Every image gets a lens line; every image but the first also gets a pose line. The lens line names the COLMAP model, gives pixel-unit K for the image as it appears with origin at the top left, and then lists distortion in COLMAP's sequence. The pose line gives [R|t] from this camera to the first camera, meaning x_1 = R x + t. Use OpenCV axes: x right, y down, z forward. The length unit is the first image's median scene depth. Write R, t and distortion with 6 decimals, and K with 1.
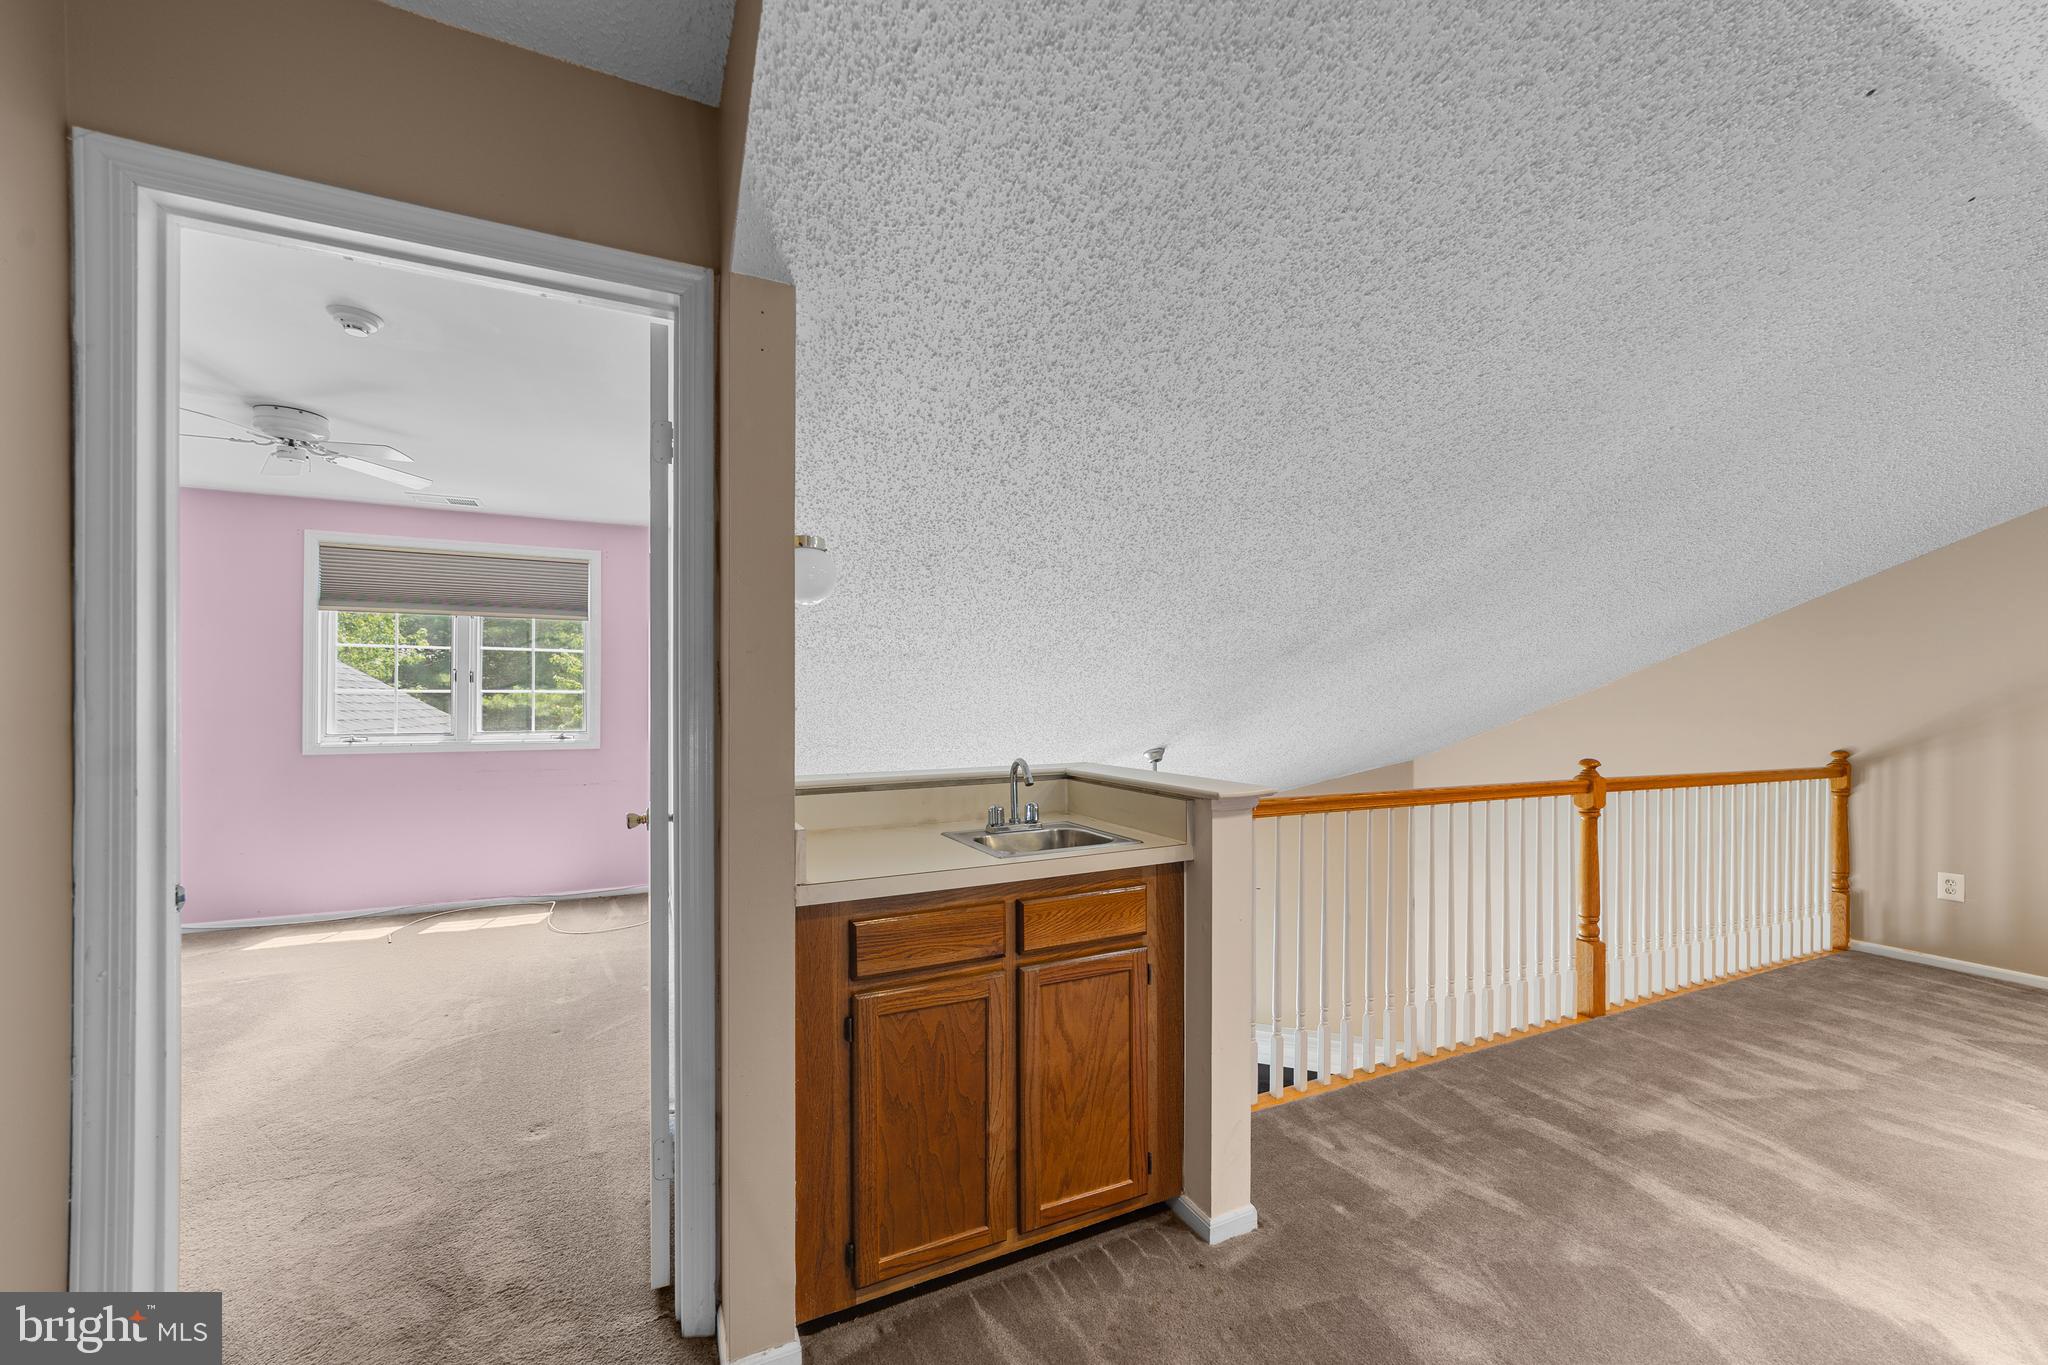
lens RADIAL K [[786.1, 0, 1020.0], [0, 786.1, 697.9], [0, 0, 1]] dist [0.001026, 0.000360]
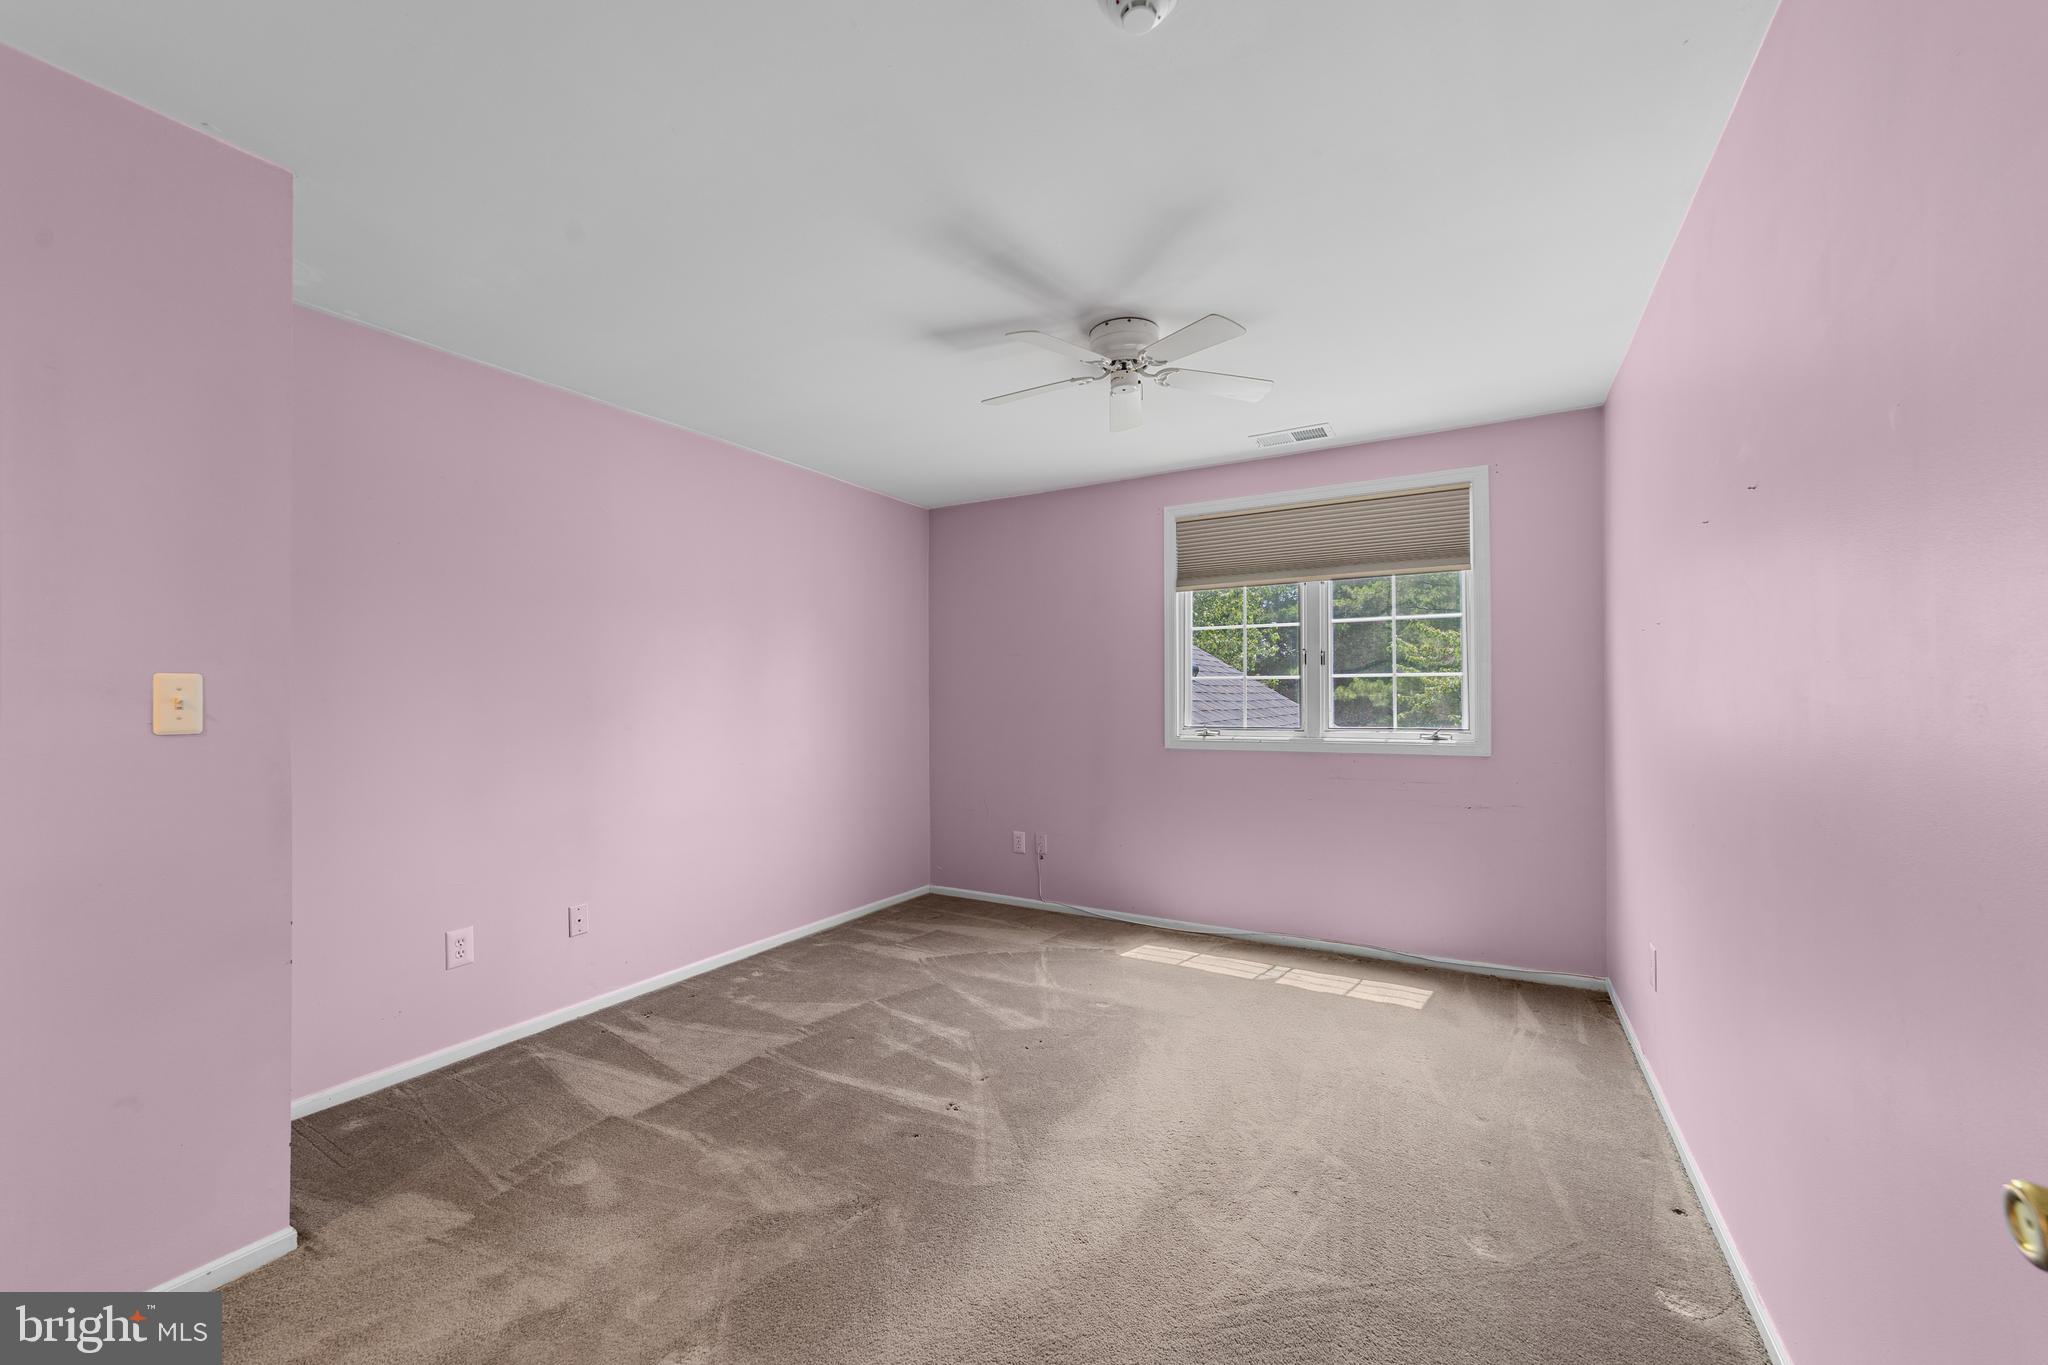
lens RADIAL K [[786.1, 0, 1020.0], [0, 786.1, 697.9], [0, 0, 1]] dist [0.001026, 0.000360]
pose [[0.562090, -0.003310, -0.827070, -0.215709], [0.013370, 0.999898, 0.005085, 0.005242], [0.826968, -0.013916, 0.562076, 0.305359]]
